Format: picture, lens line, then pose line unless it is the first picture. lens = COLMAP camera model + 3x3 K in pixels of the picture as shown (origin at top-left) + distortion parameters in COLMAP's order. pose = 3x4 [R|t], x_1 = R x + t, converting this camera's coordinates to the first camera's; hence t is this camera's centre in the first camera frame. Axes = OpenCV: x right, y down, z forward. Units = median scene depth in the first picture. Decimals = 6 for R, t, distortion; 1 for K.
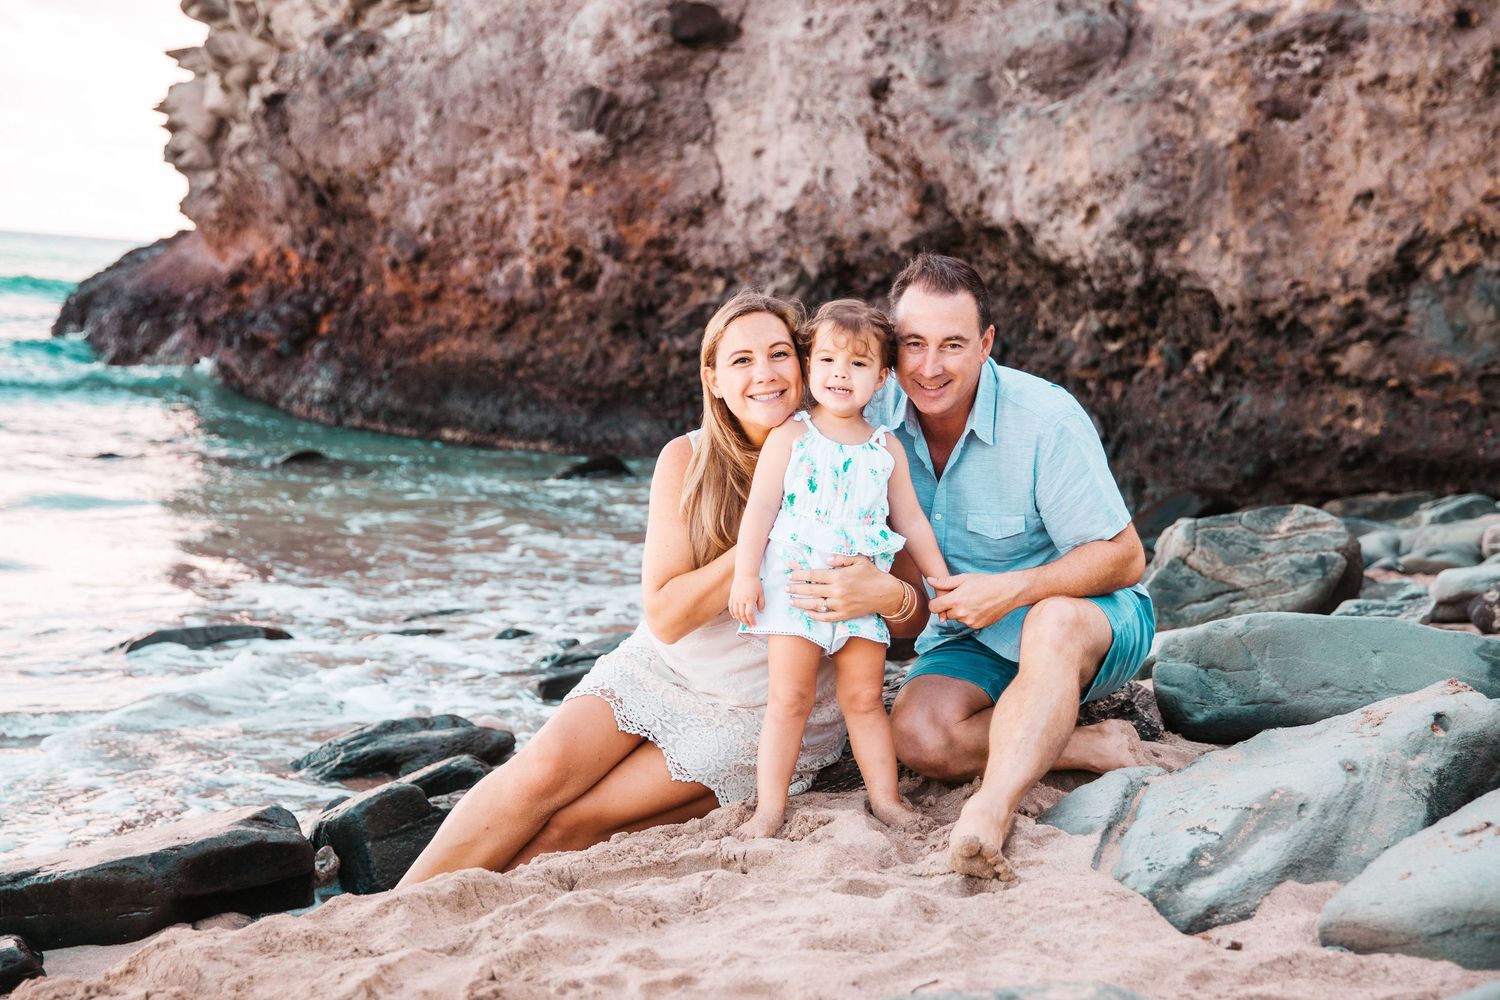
lens RADIAL K [[1973.2, 0, 762.9], [0, 1973.2, 498.8], [0, 0, 1]] dist [0.059632, 0.000000]
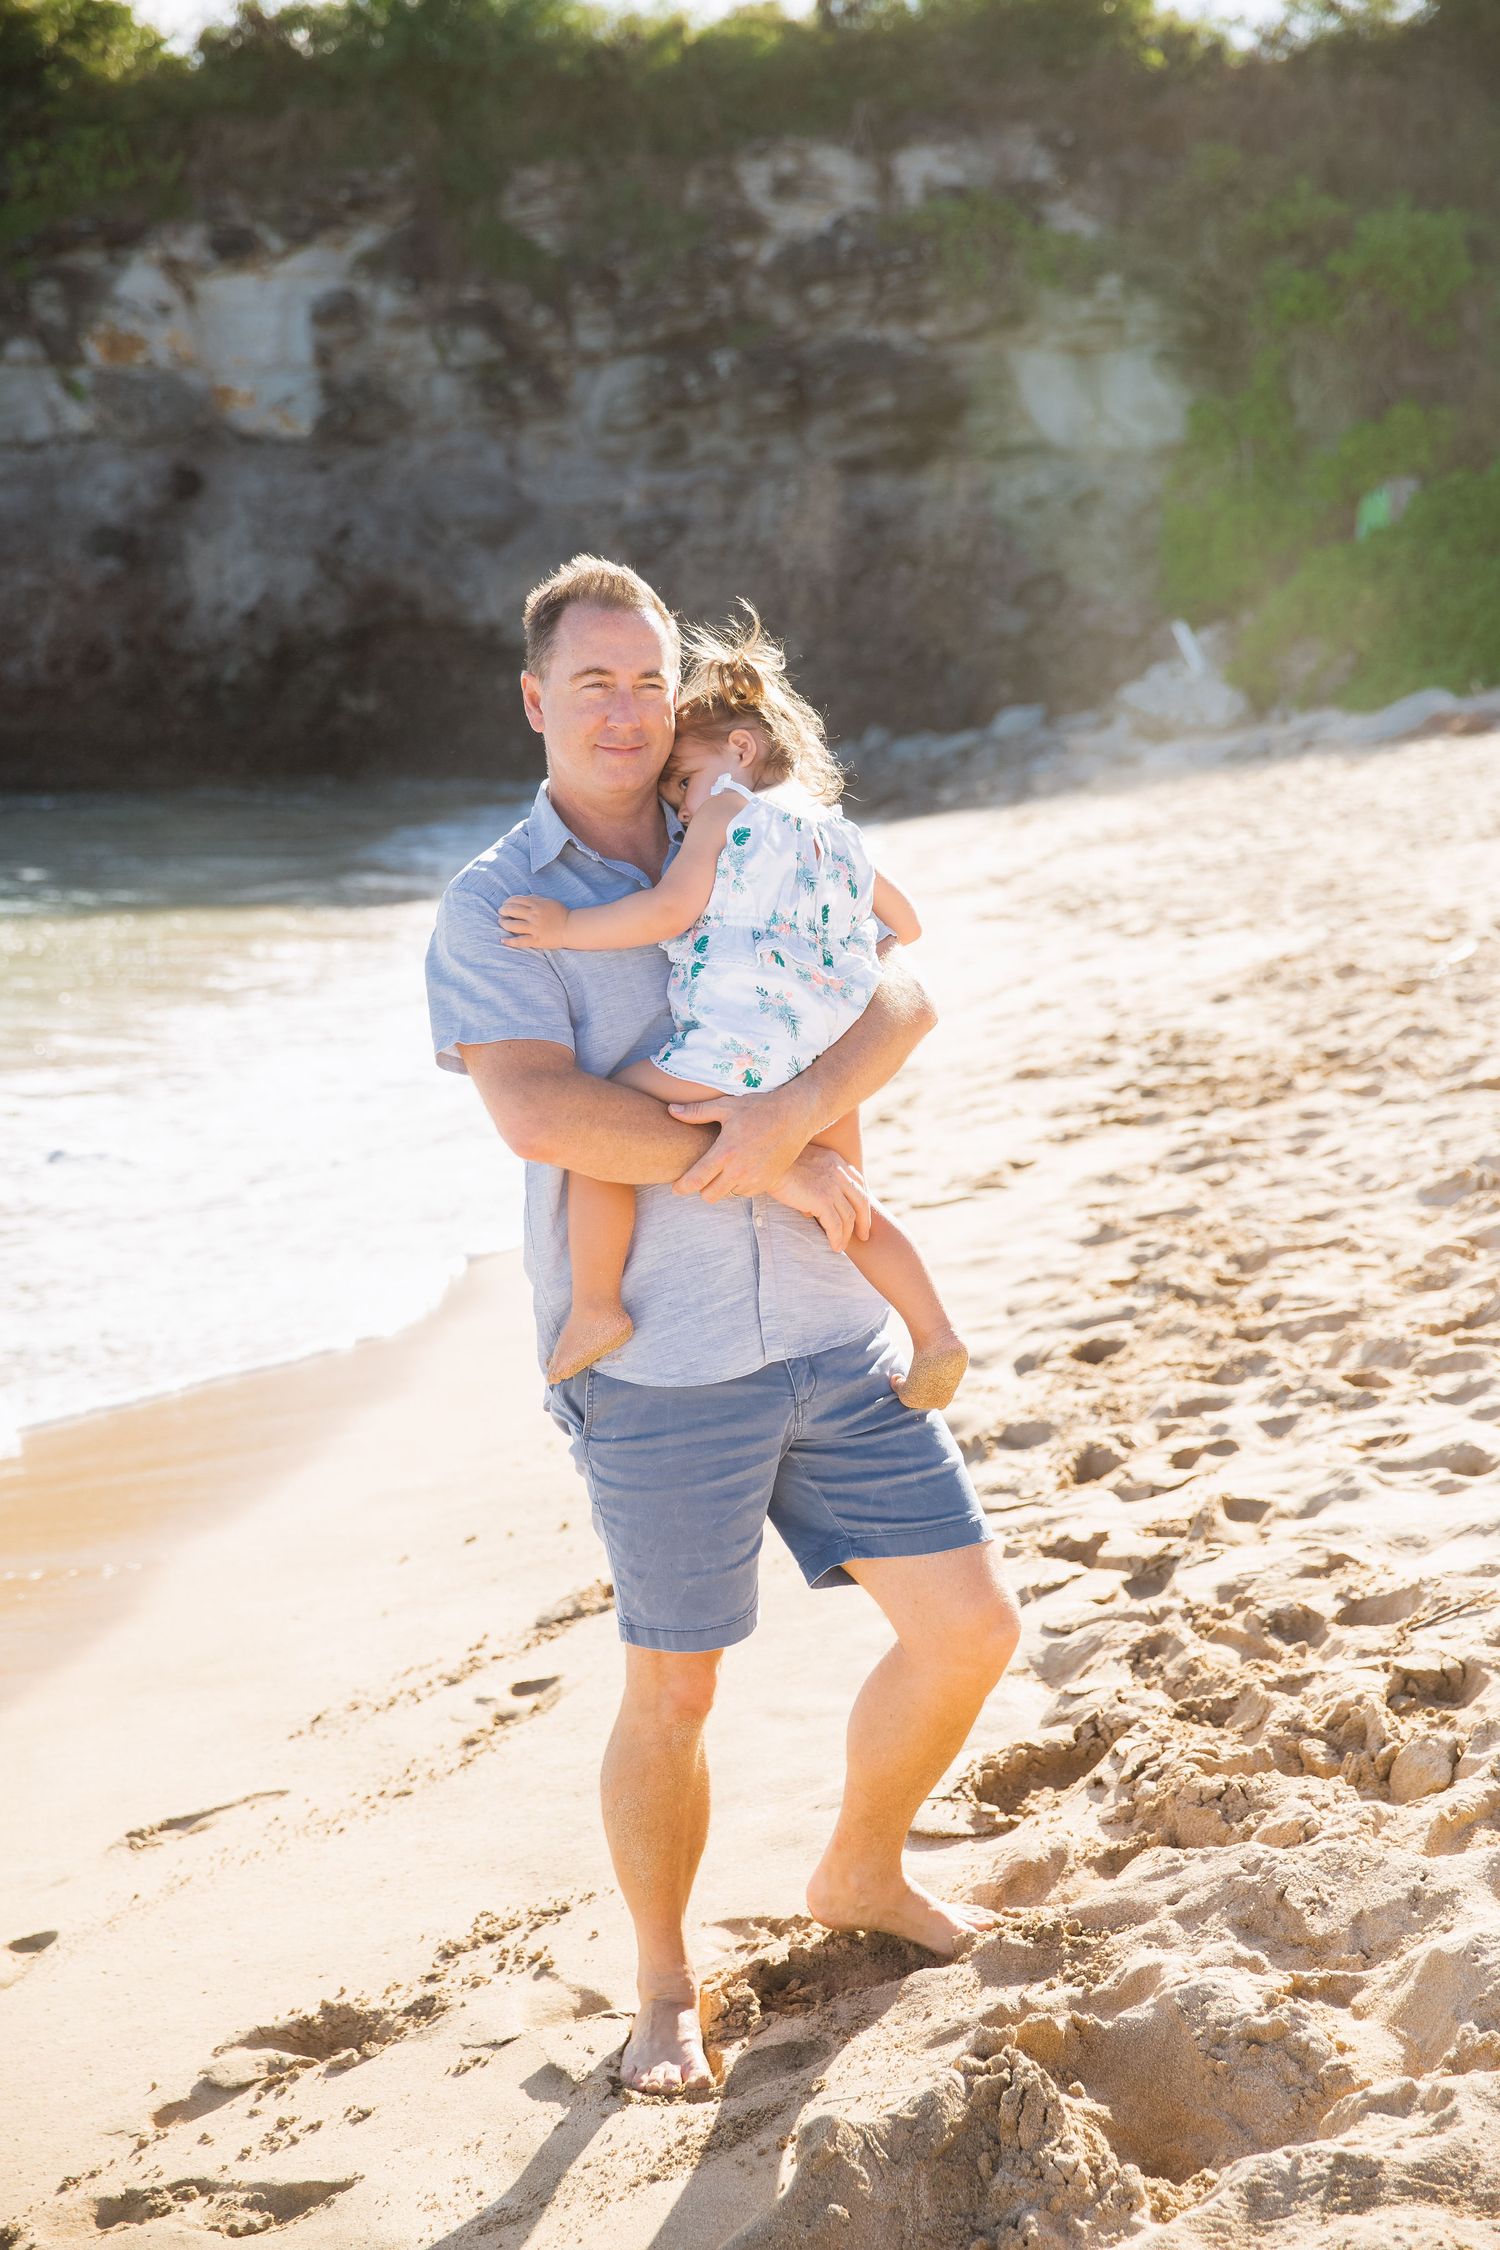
lens RADIAL K [[3512.6, 0, 774.7], [0, 3512.6, 1190.3], [0, 0, 1]] dist [0.123431, 0.000000]
pose [[0.710600, -0.169195, 0.682950, -1.771641], [0.103004, 0.985214, 0.136904, -0.049889], [-0.696016, -0.026938, 0.717521, -1.288986]]
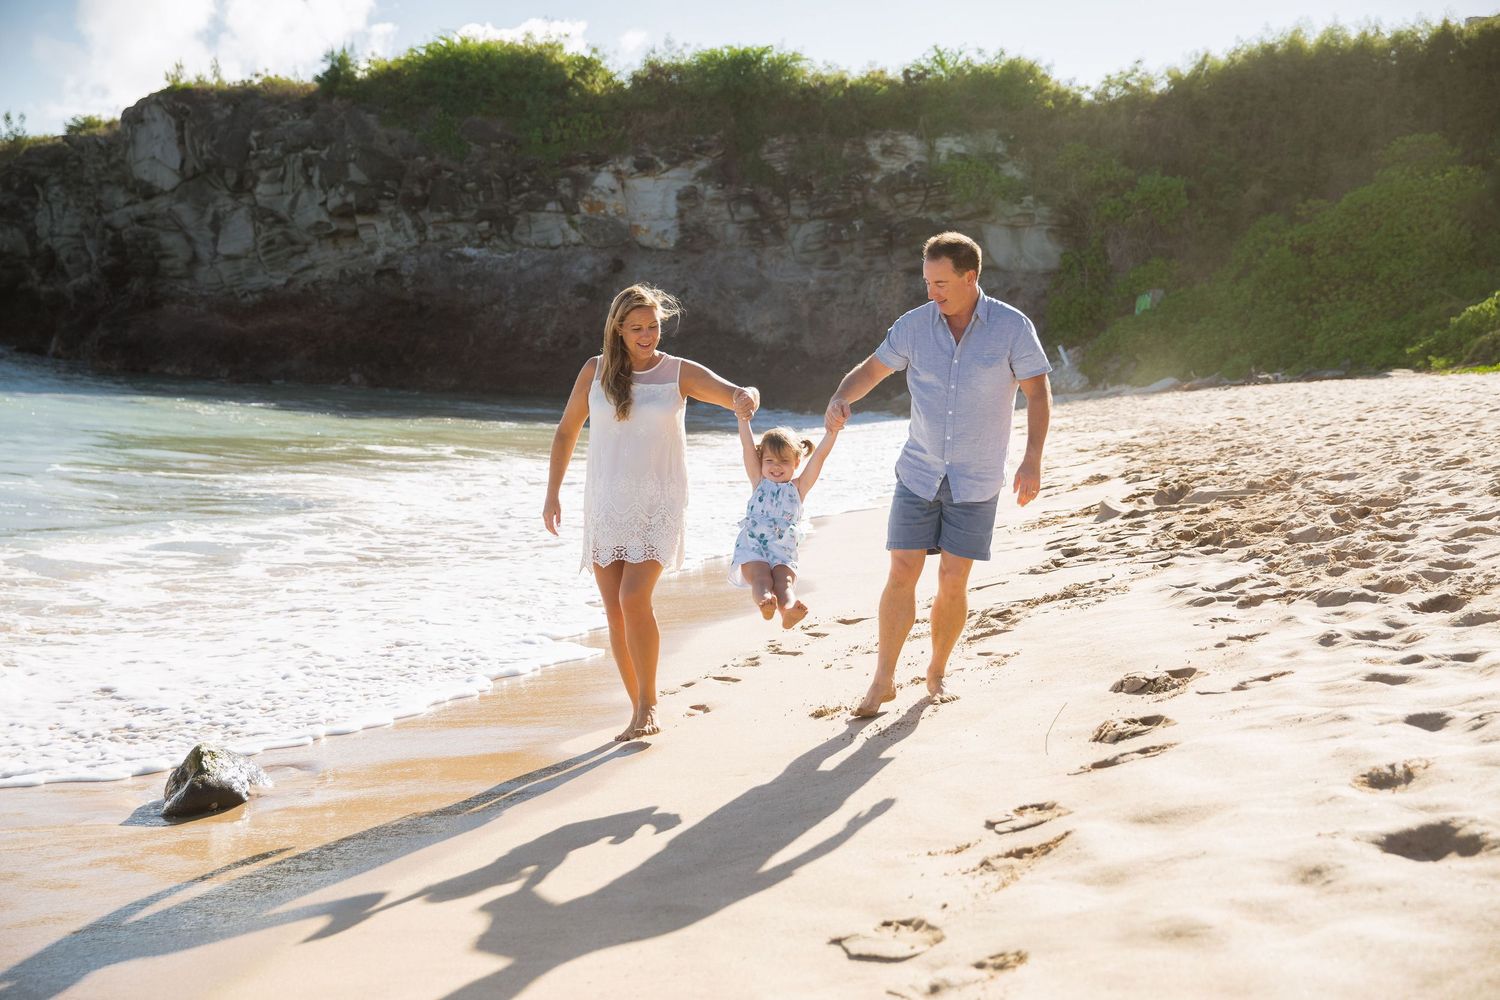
lens RADIAL K [[1930.8, 0, 760.3], [0, 1930.8, 511.5], [0, 0, 1]] dist [0.066535, 0.000000]
pose [[0.720565, -0.081150, 0.688622, -2.356438], [0.054758, 0.996686, 0.060155, -0.020079], [-0.691221, -0.005638, 0.722621, -1.640536]]
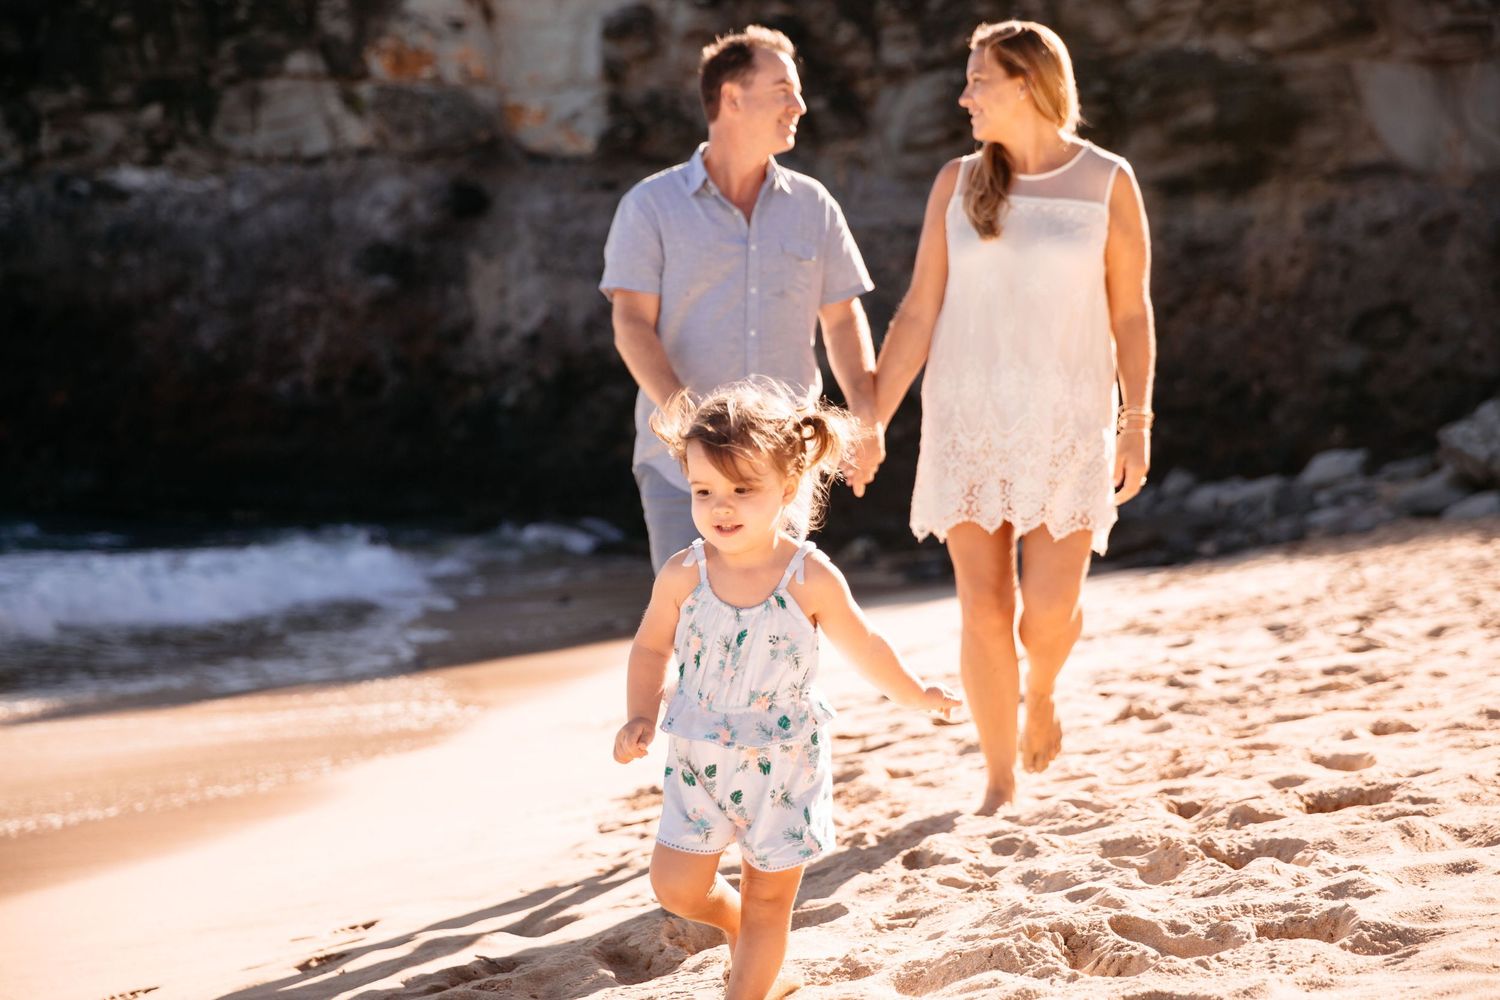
lens RADIAL K [[2723.3, 0, 753.2], [0, 2723.3, 500.0], [0, 0, 1]] dist [0.176554, 0.000000]
pose [[0.838867, -0.058620, 0.541171, -1.024449], [0.072236, 0.997380, -0.003935, -0.013915], [-0.539523, 0.042393, 0.840903, -0.775079]]
